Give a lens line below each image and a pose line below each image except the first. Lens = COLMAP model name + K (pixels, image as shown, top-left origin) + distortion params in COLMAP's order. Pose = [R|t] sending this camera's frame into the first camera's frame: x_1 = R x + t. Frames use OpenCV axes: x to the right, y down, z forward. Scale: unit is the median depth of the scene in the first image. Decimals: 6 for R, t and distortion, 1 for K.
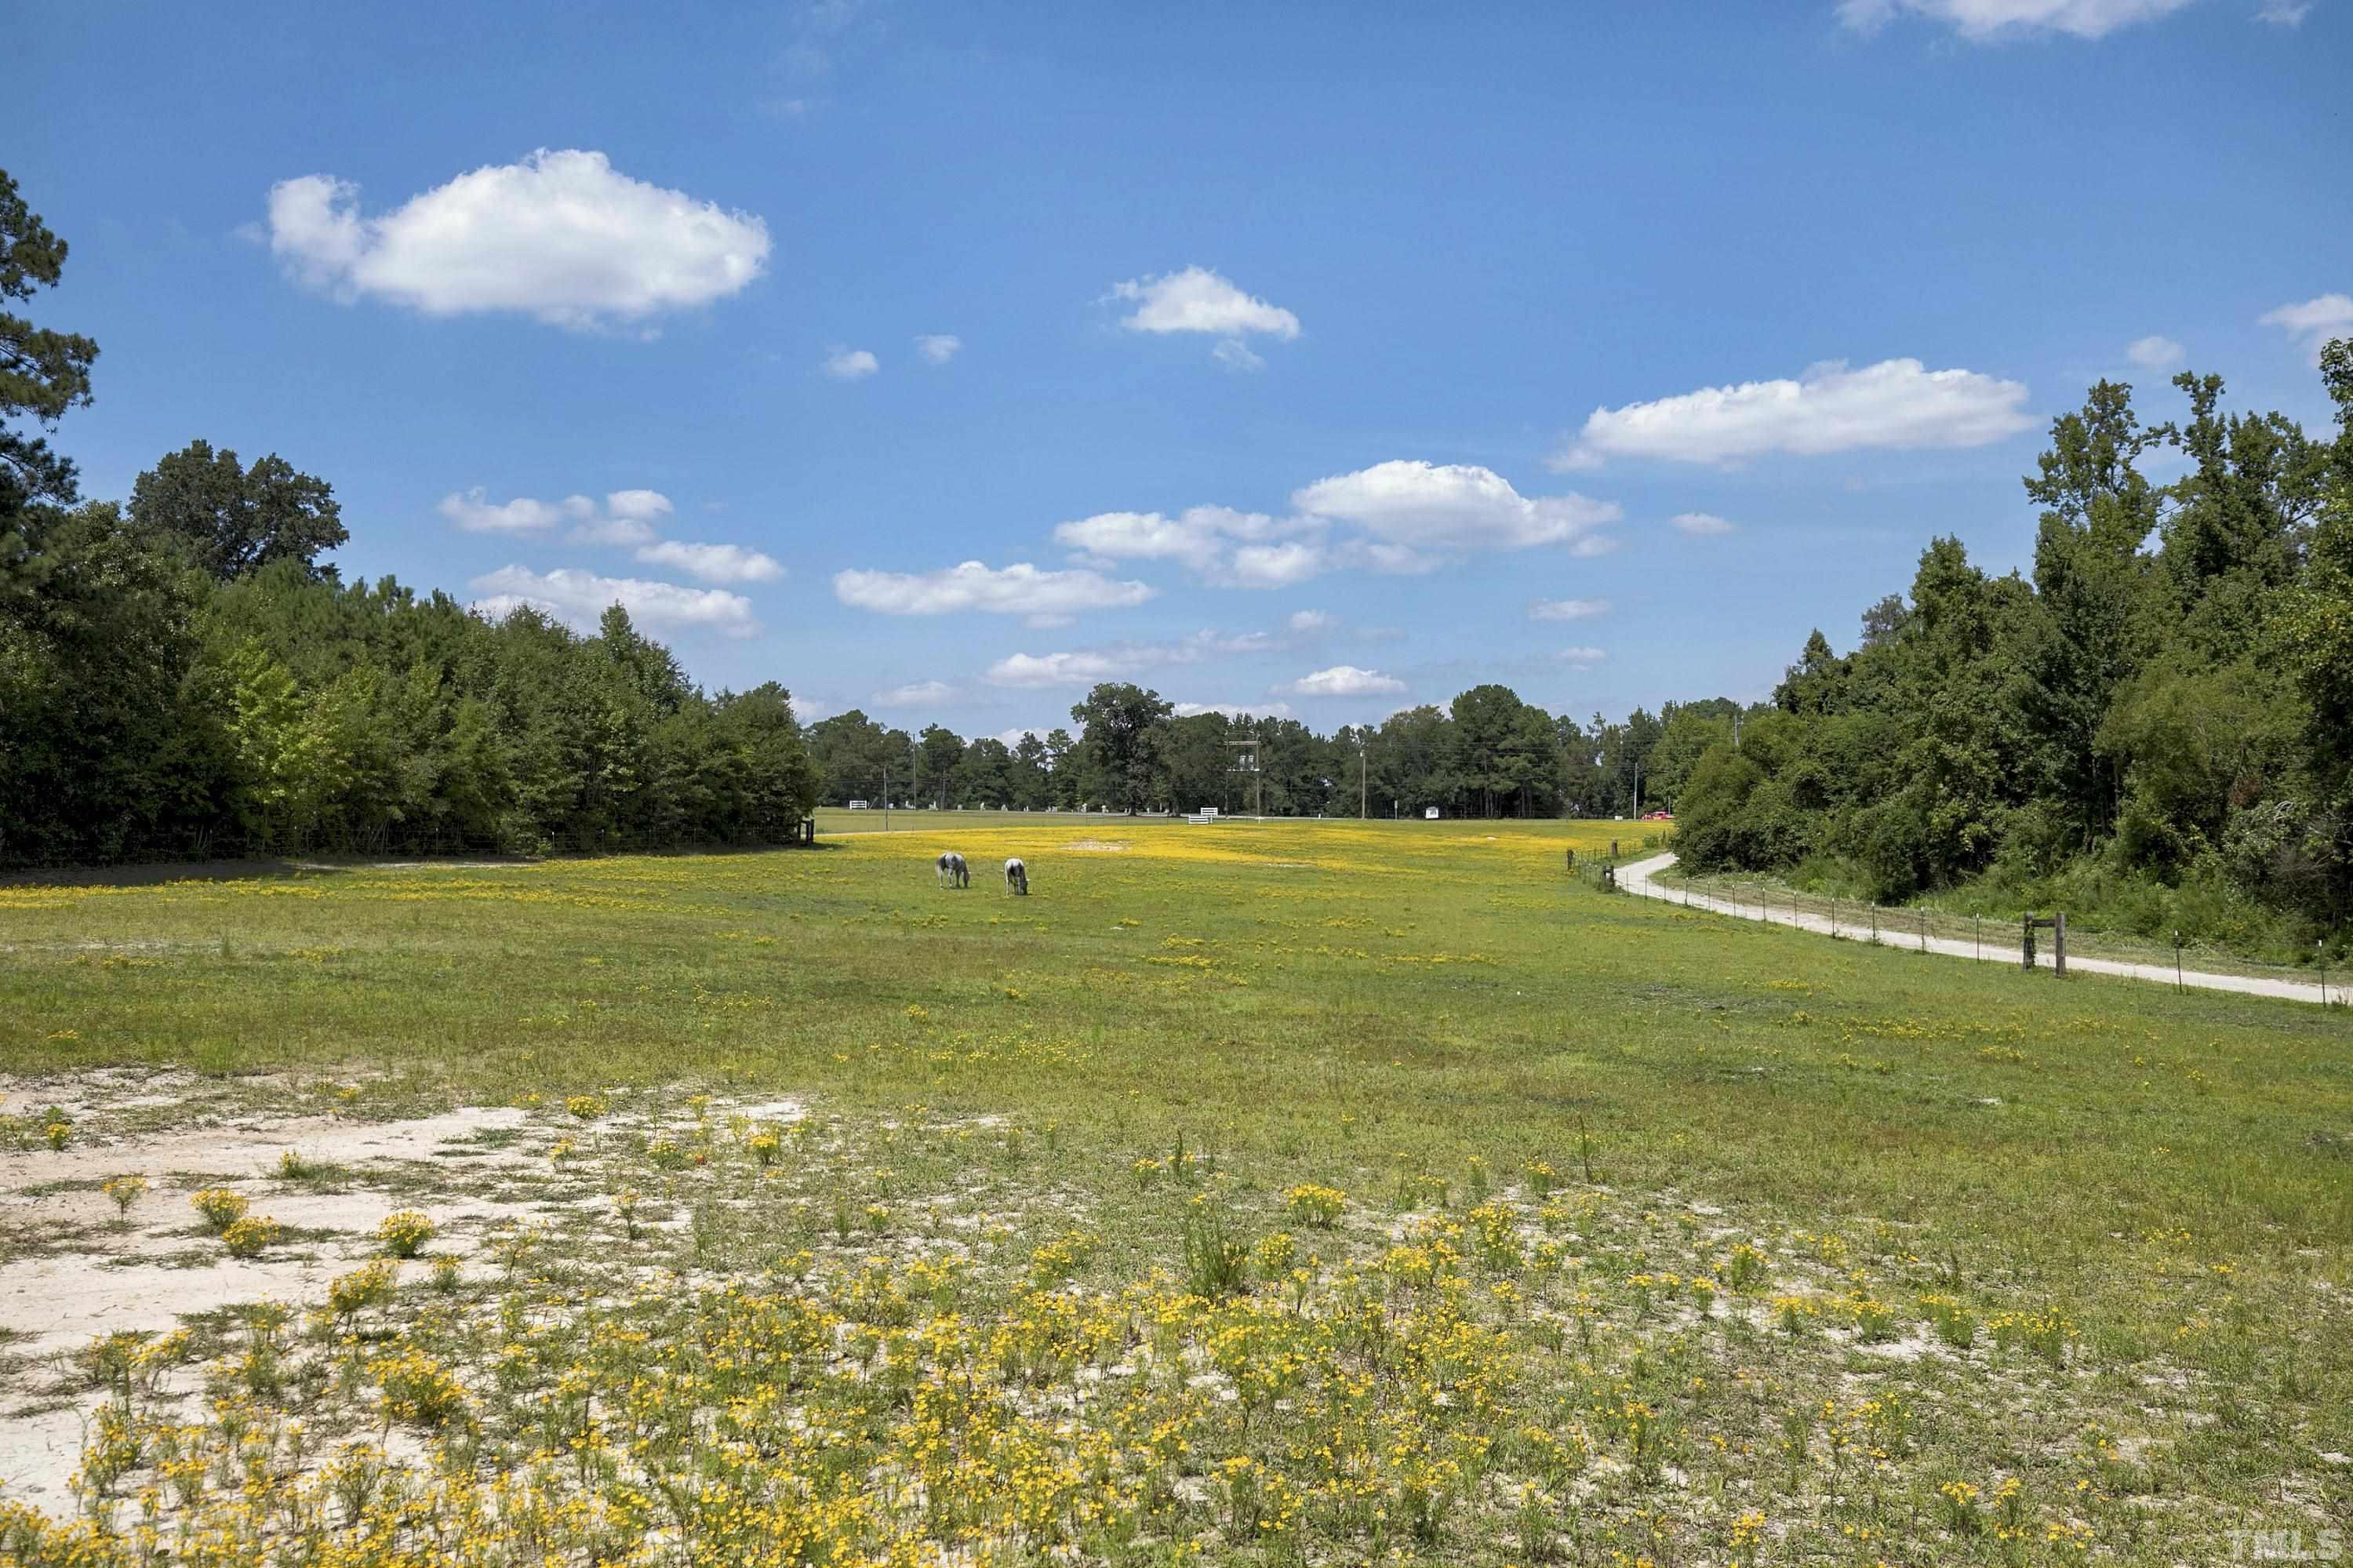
lens RADIAL K [[2210.2, 0, 1182.8], [0, 2210.2, 763.7], [0, 0, 1]] dist [-0.008250, 0.000000]
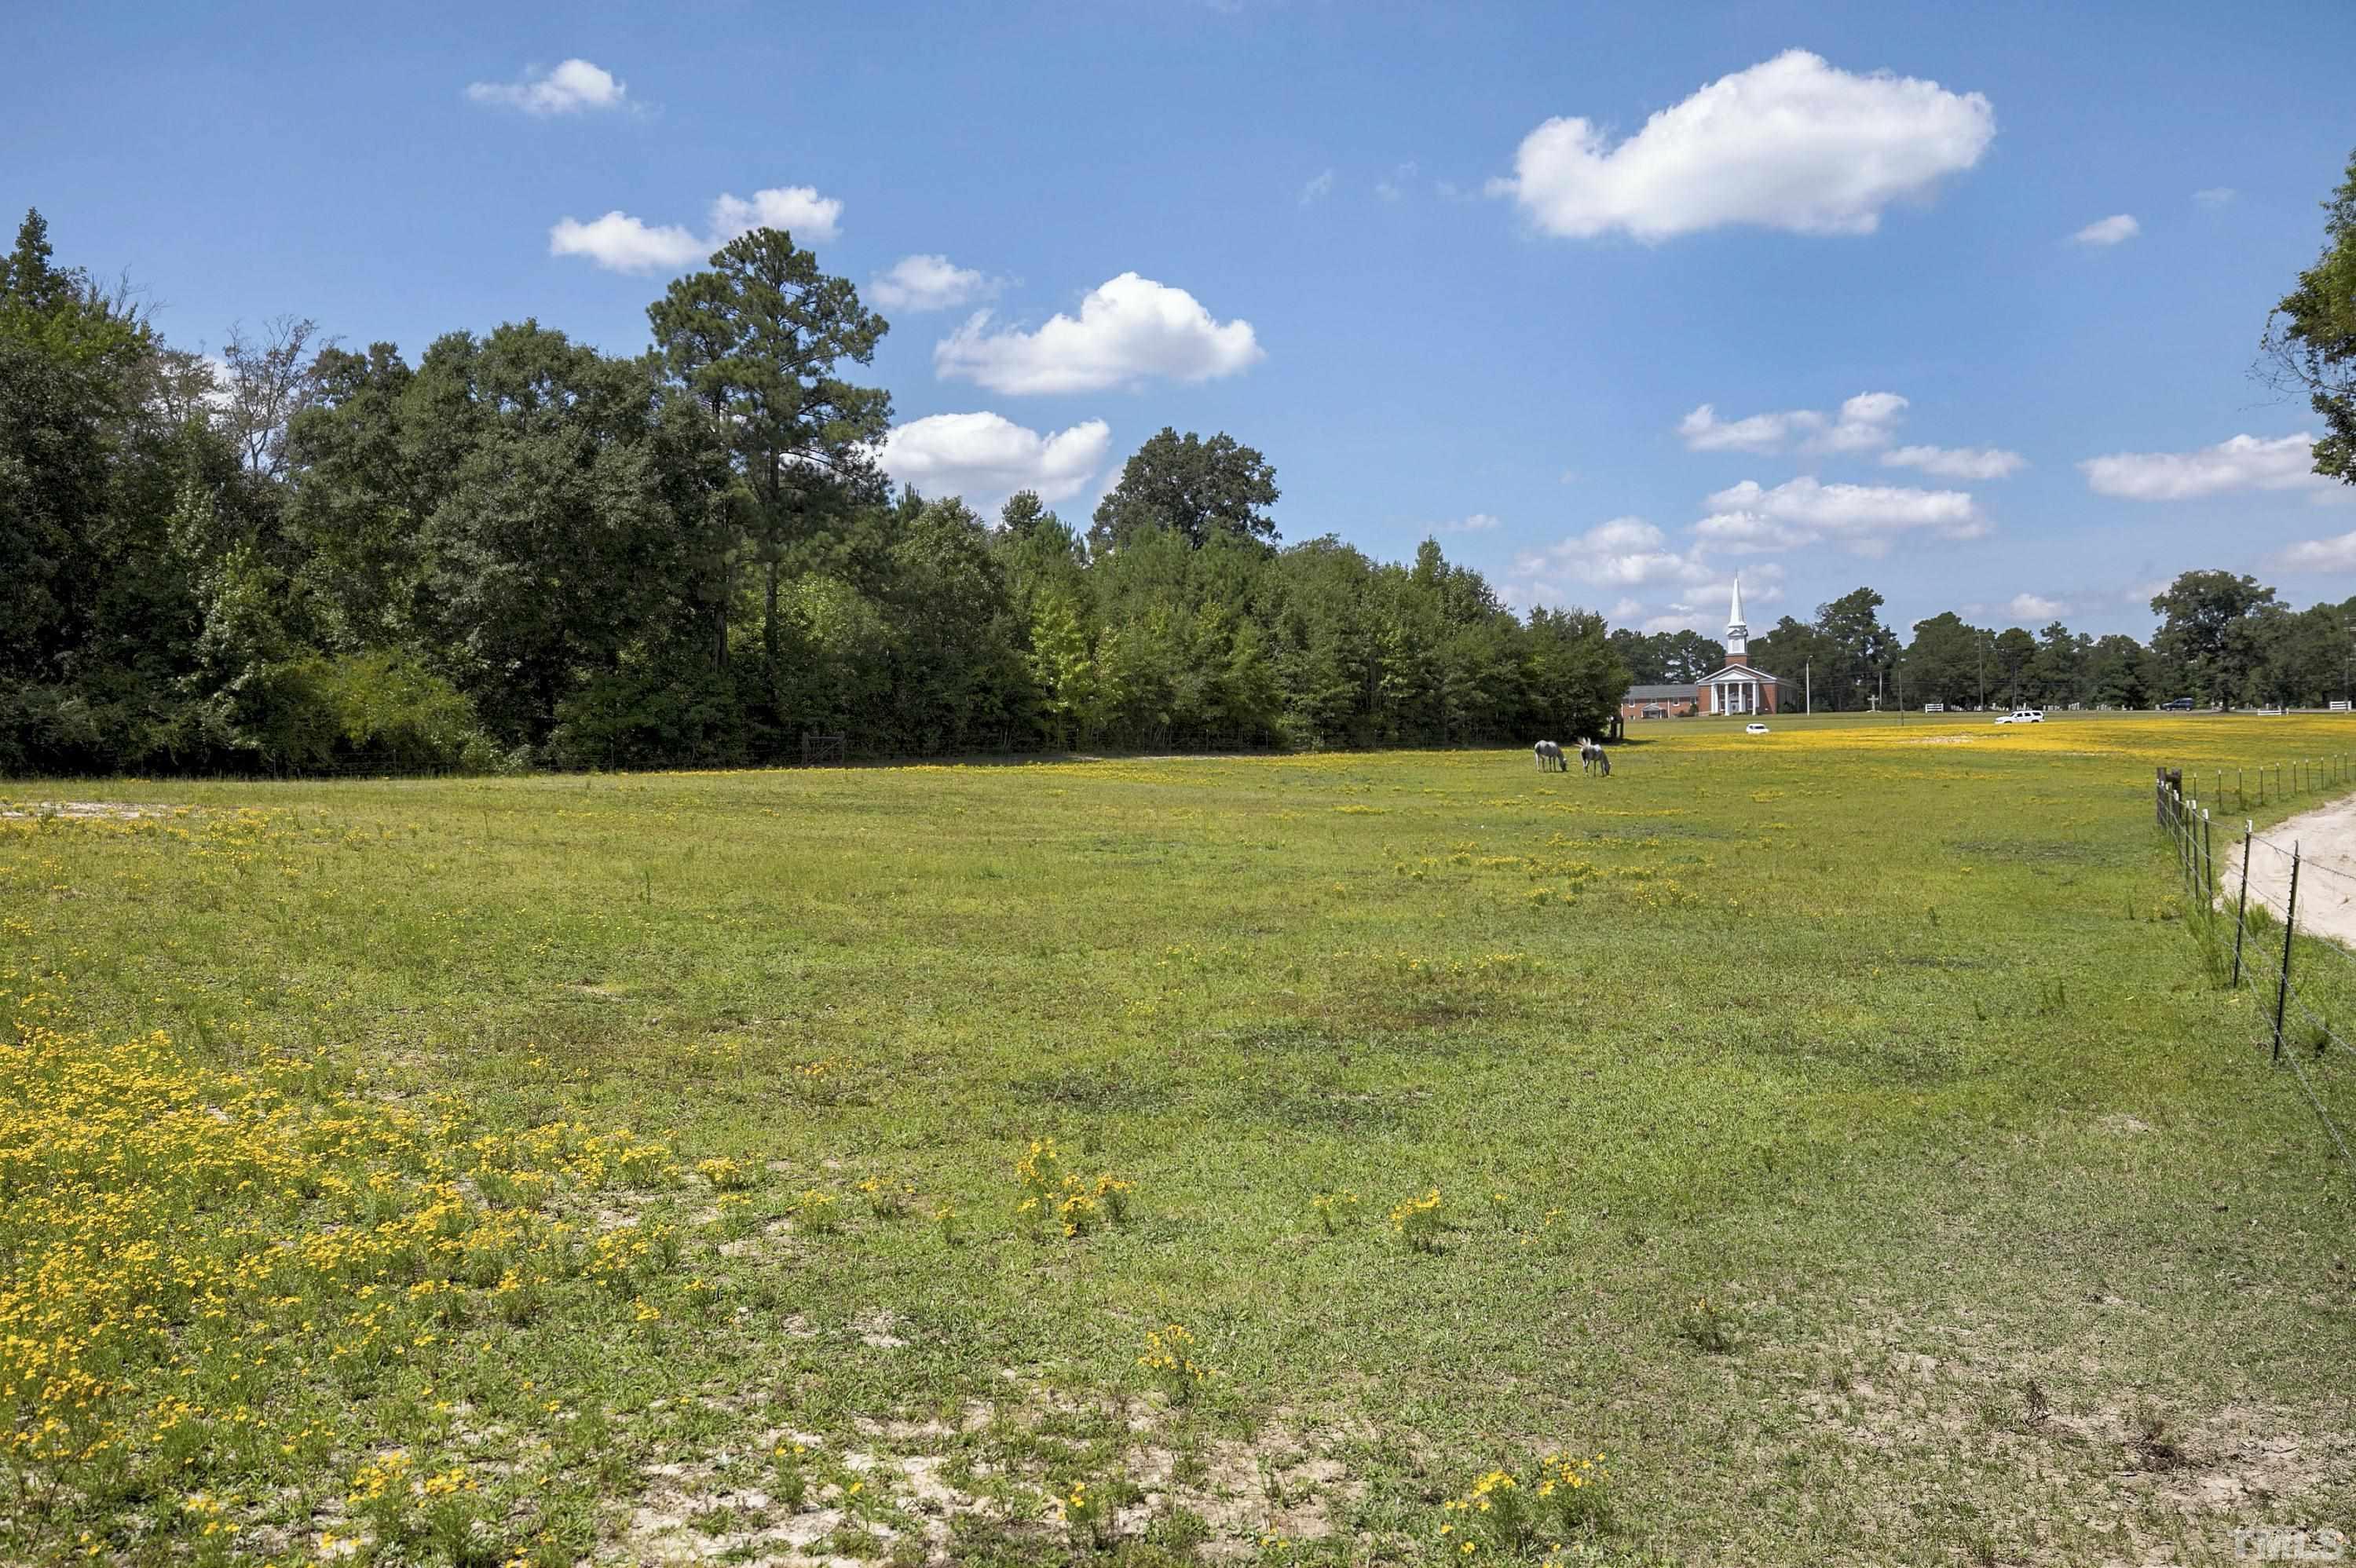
lens RADIAL K [[2258.6, 0, 1168.3], [0, 2258.6, 787.2], [0, 0, 1]] dist [0.037177, 0.000000]
pose [[0.836550, -0.005907, -0.547858, 0.286352], [0.032036, 0.998758, 0.038149, 0.009584], [0.546952, -0.049465, 0.835701, -0.089506]]
